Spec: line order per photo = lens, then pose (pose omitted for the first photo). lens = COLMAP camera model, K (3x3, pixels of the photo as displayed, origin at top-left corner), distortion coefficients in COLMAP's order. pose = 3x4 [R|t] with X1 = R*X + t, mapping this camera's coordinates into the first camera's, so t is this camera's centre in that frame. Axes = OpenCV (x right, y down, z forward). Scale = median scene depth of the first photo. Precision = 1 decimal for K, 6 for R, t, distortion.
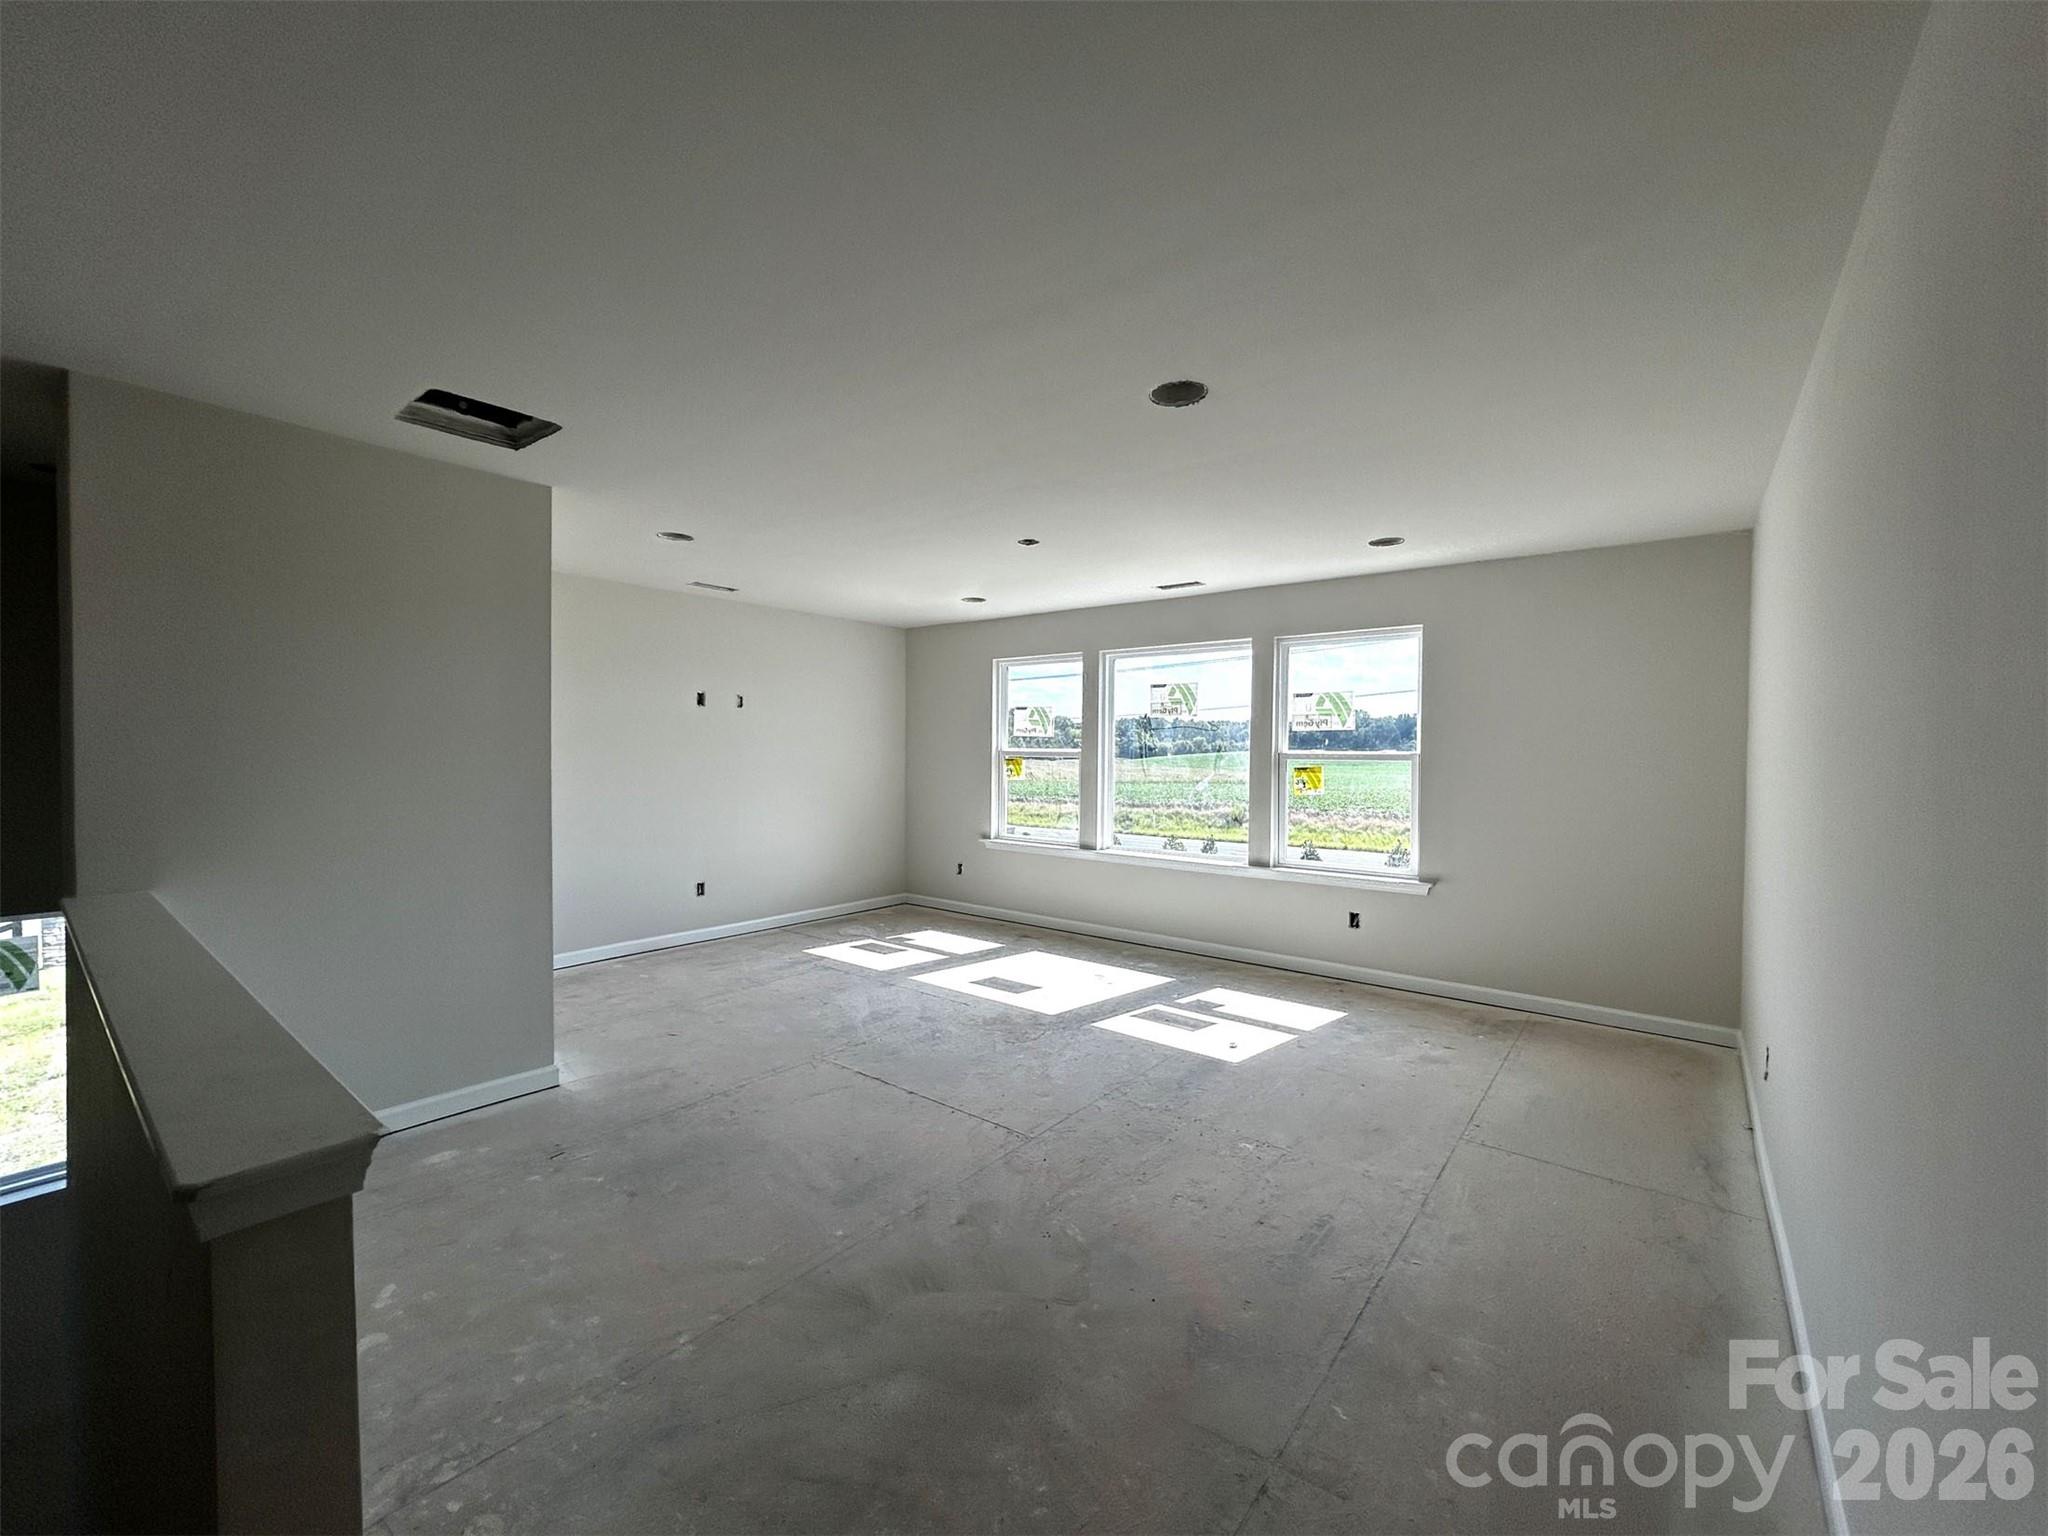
lens RADIAL K [[825.8, 0, 1020.2], [0, 825.8, 756.4], [0, 0, 1]] dist [0.002500, 0.000024]
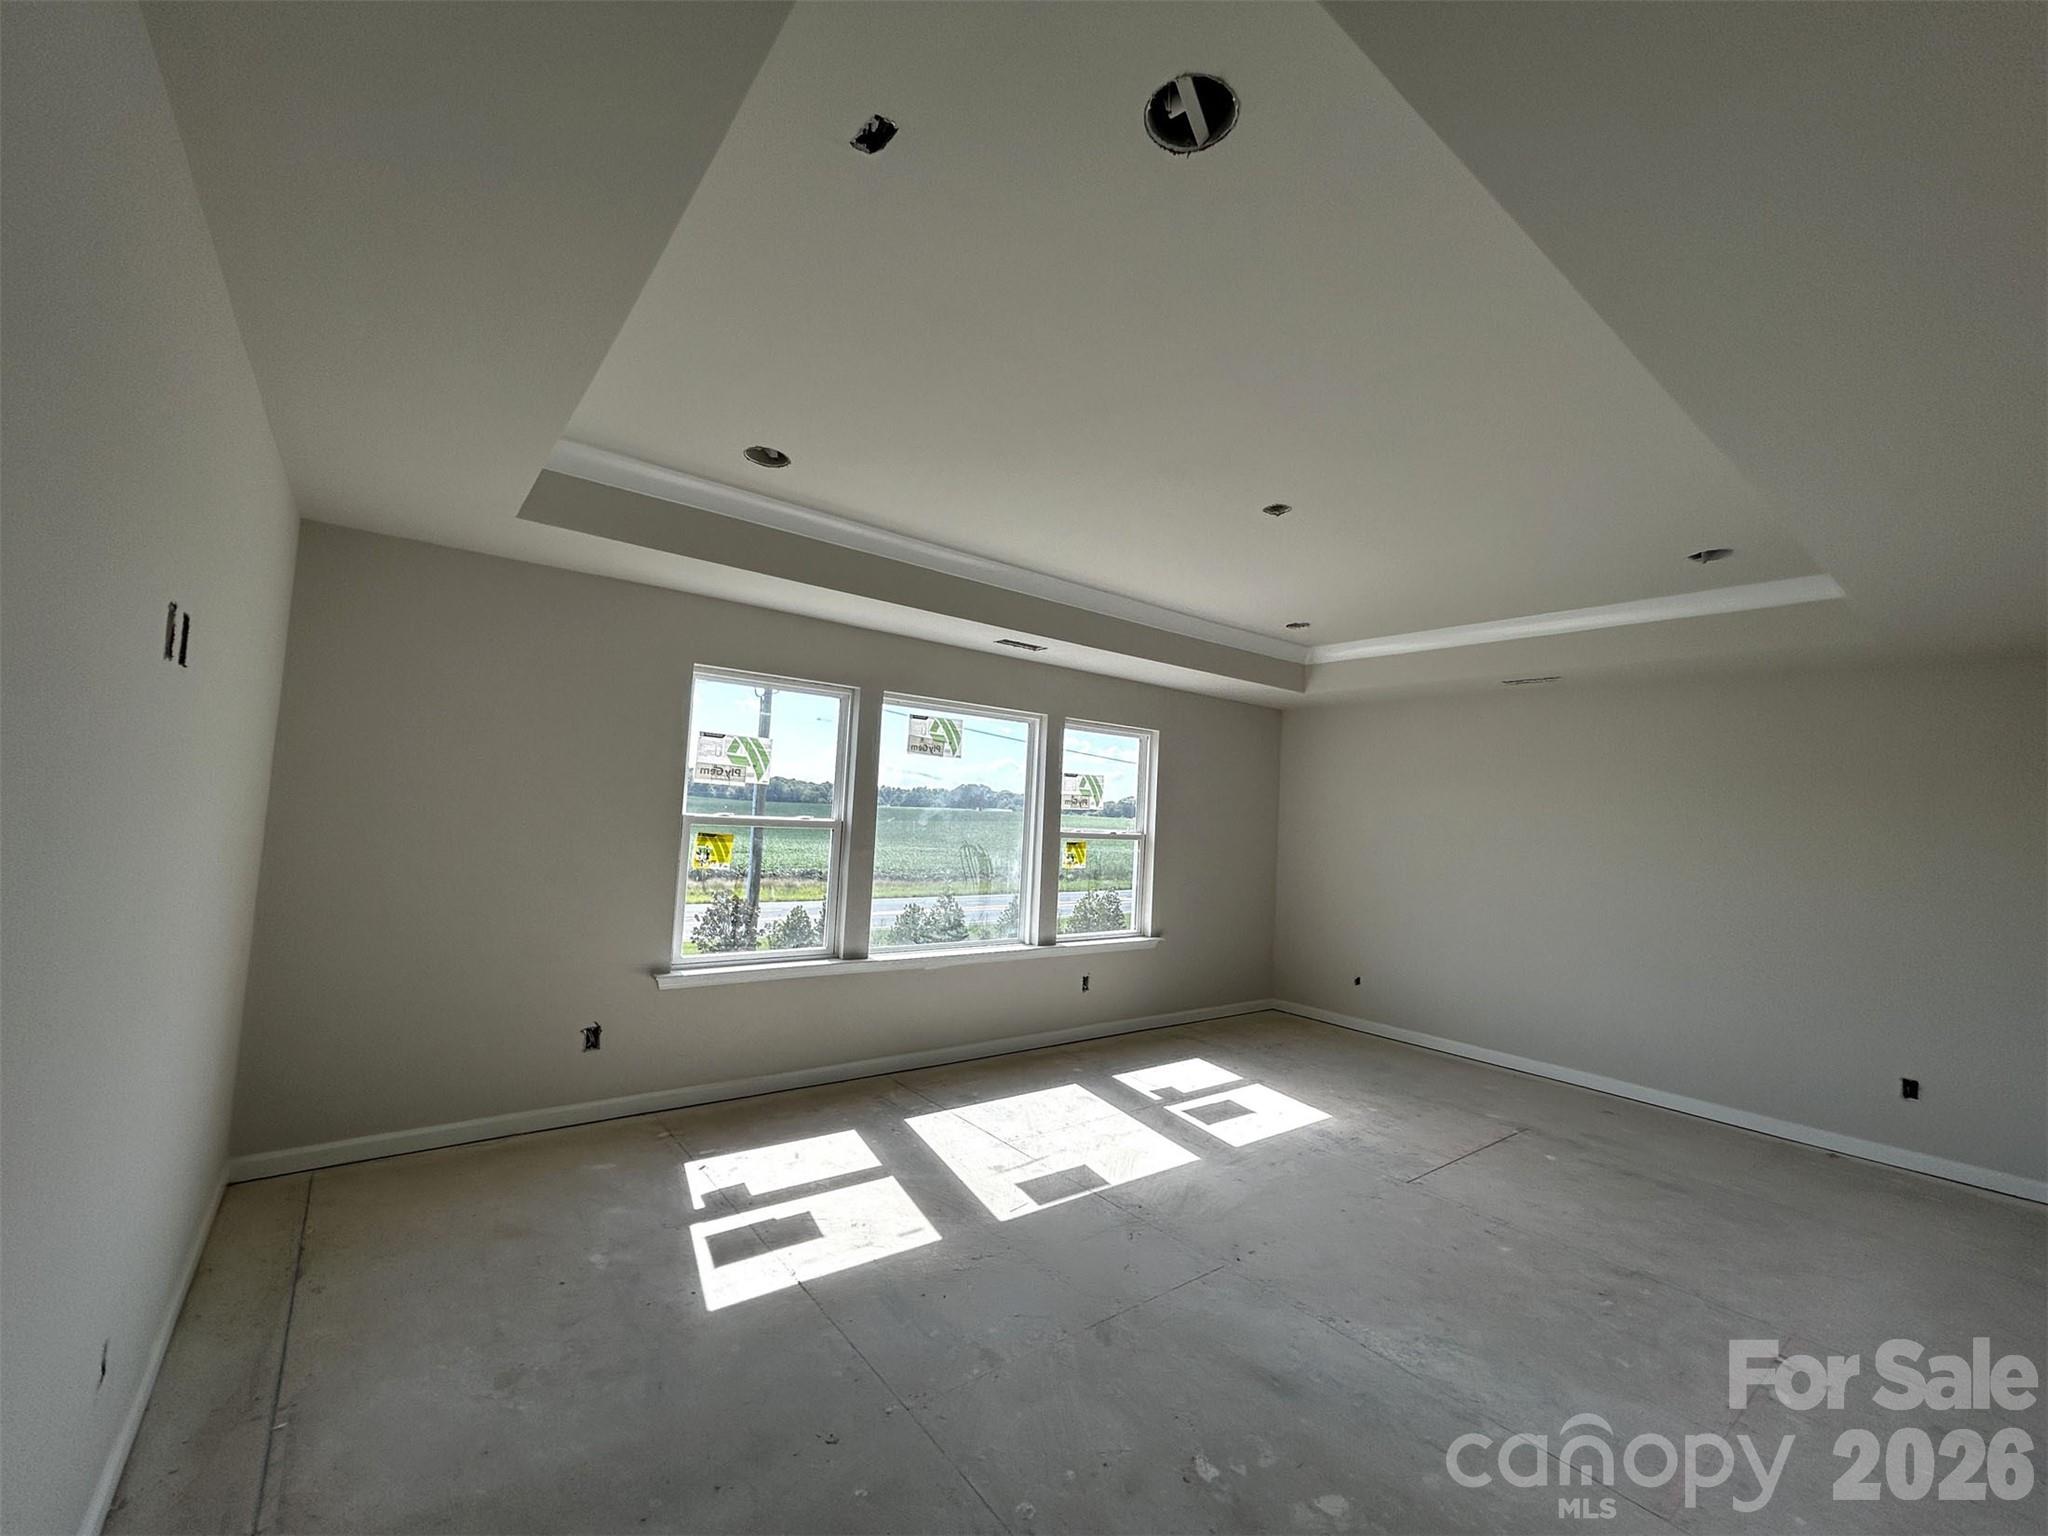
lens RADIAL K [[825.8, 0, 1020.2], [0, 825.8, 756.4], [0, 0, 1]] dist [0.002500, 0.000024]
pose [[0.234013, 0.063106, 0.970183, -0.686101], [-0.044999, 0.997525, -0.054031, -0.037340], [-0.971192, -0.031013, 0.236274, 0.797105]]
